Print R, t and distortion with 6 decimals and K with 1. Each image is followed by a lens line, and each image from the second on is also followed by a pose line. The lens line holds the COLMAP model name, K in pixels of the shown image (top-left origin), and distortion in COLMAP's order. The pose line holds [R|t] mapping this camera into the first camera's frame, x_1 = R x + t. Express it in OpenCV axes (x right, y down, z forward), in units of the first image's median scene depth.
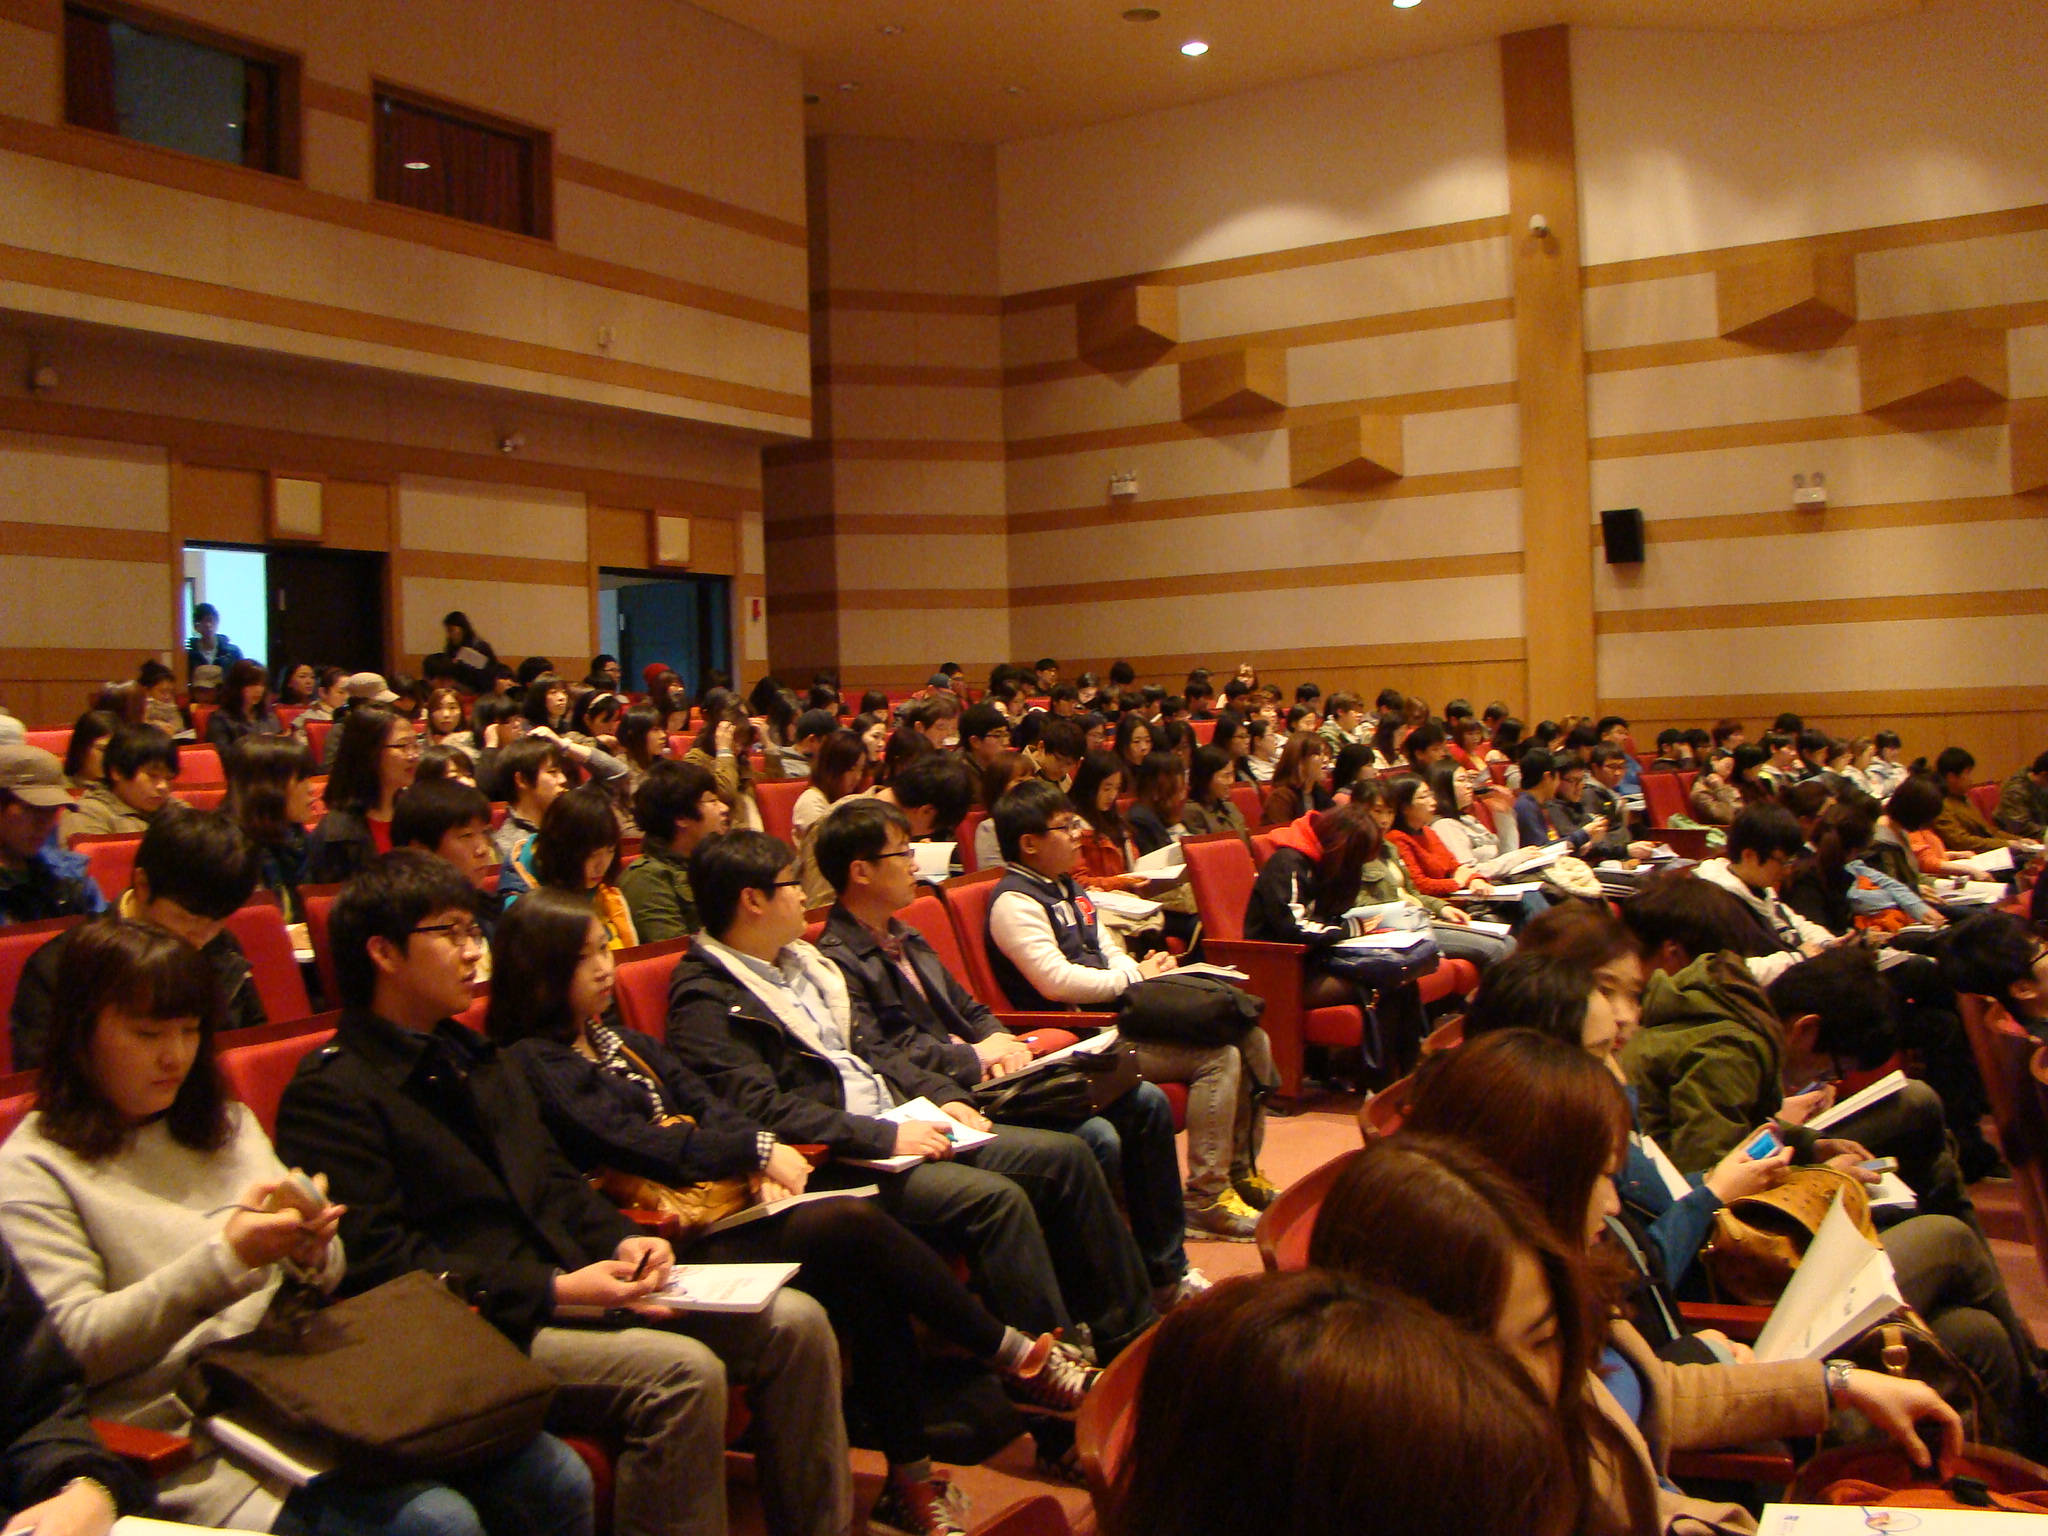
lens RADIAL K [[1918.8, 0, 1024.0], [0, 1918.8, 768.0], [0, 0, 1]] dist [-0.192501, 0.152771]
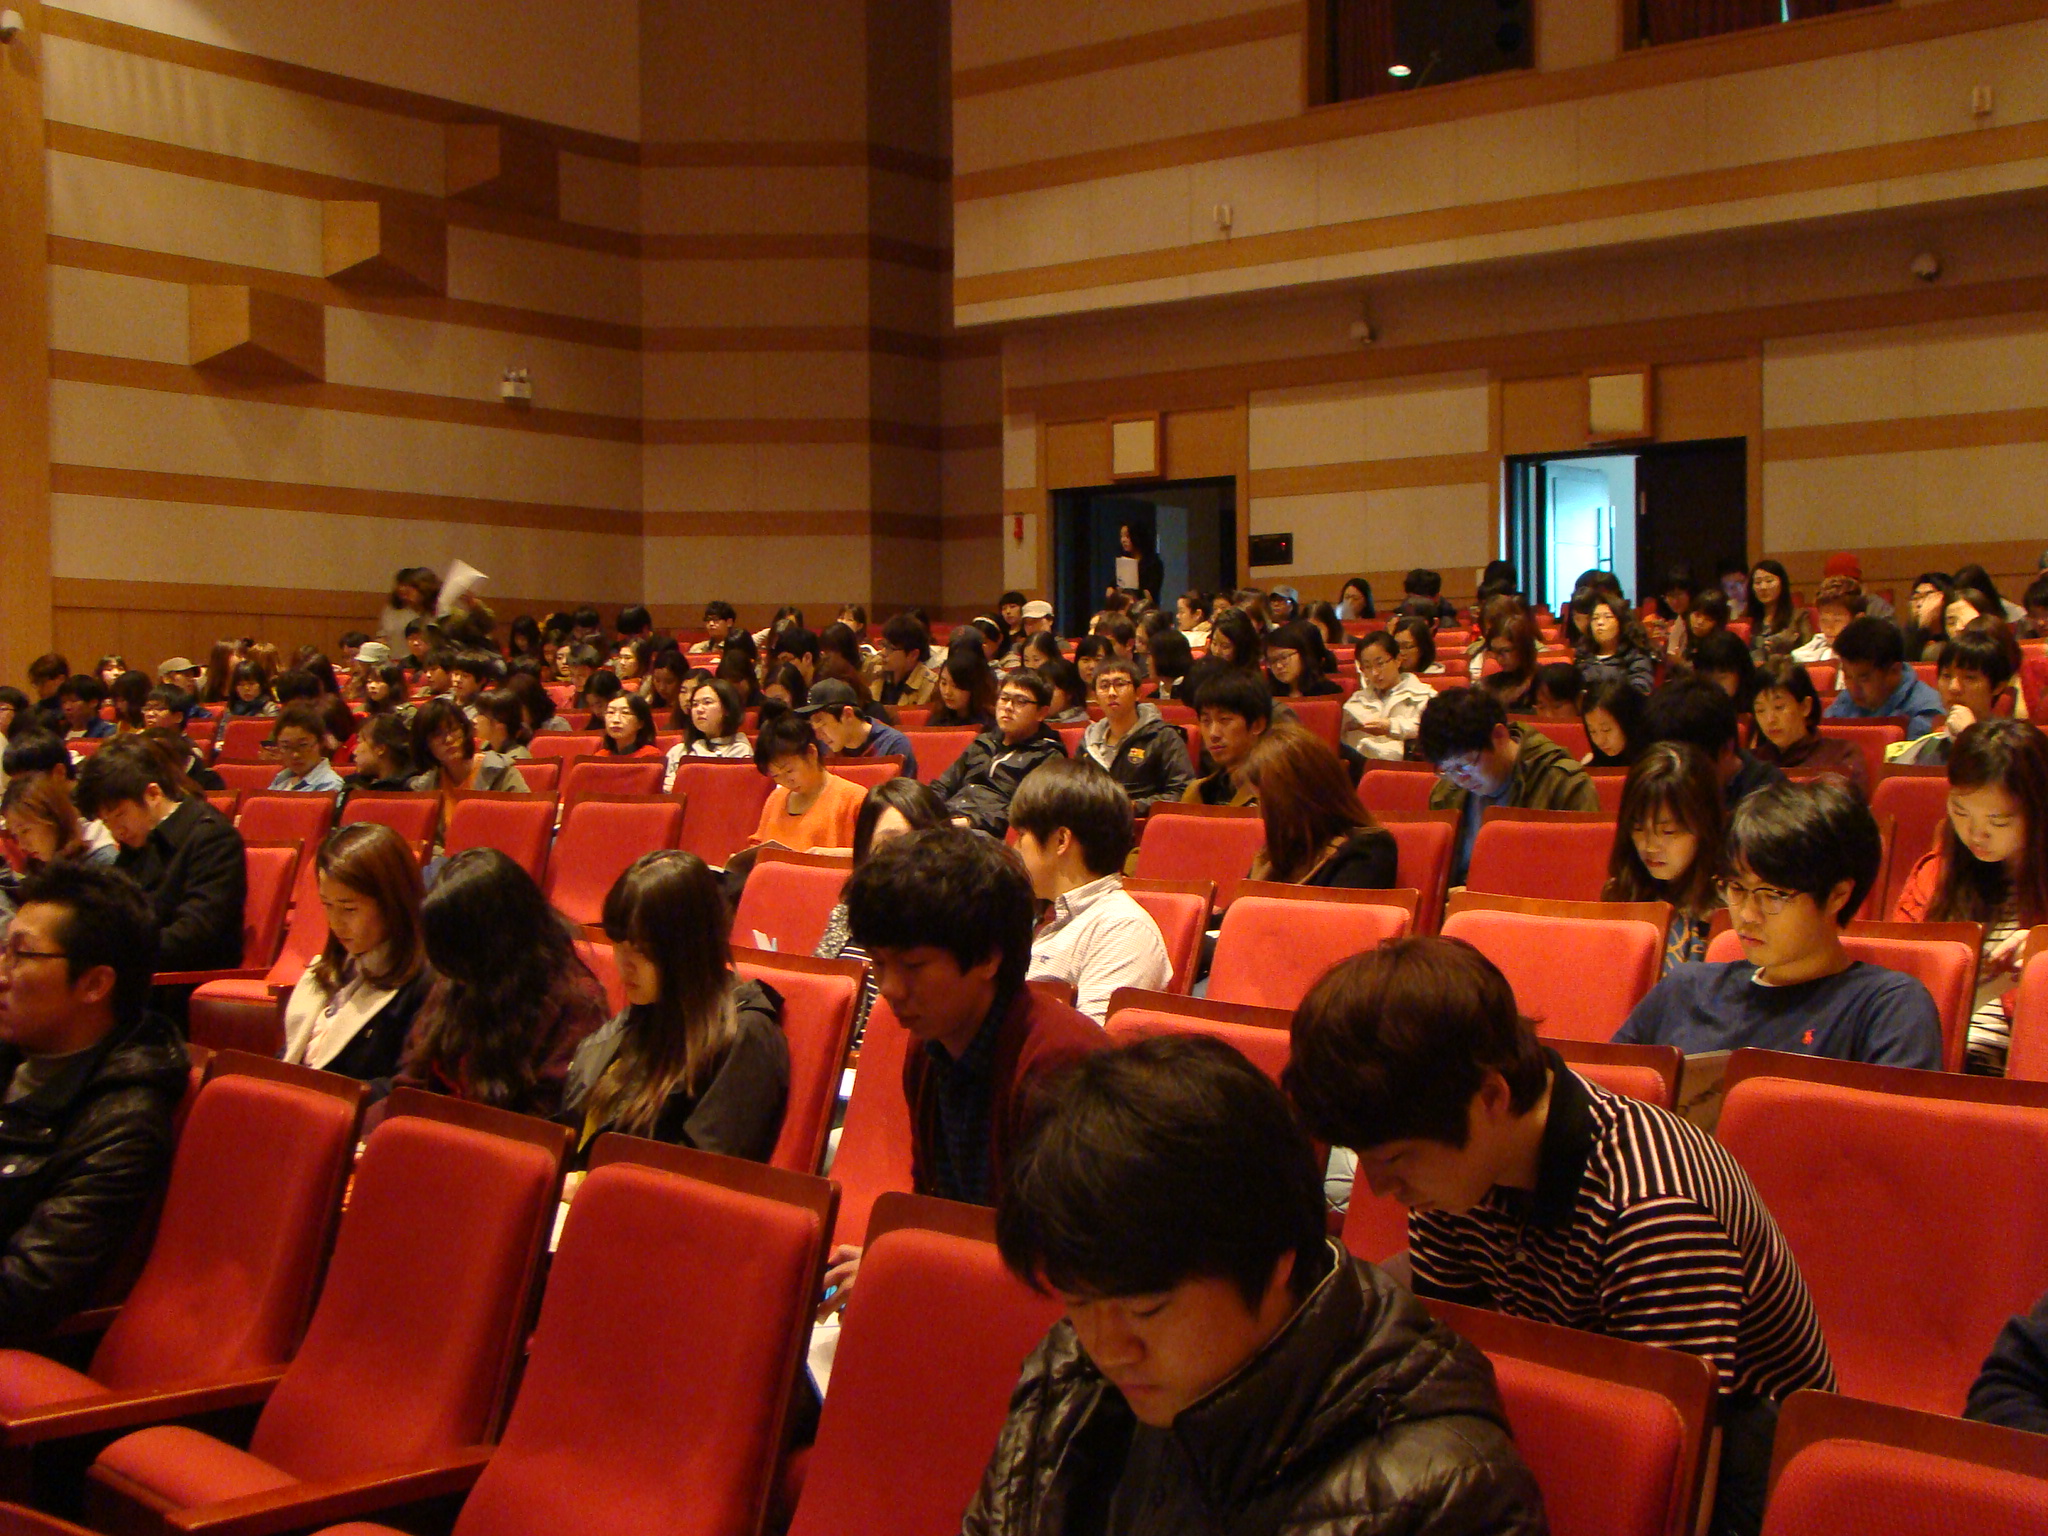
lens RADIAL K [[2732.2, 0, 1024.0], [0, 2732.2, 768.0], [0, 0, 1]] dist [-0.022756, 0.172921]
pose [[-0.103277, 0.037851, -0.993932, 0.782846], [-0.013487, 0.999130, 0.039451, -0.006225], [0.994561, 0.017480, -0.102677, 0.658605]]
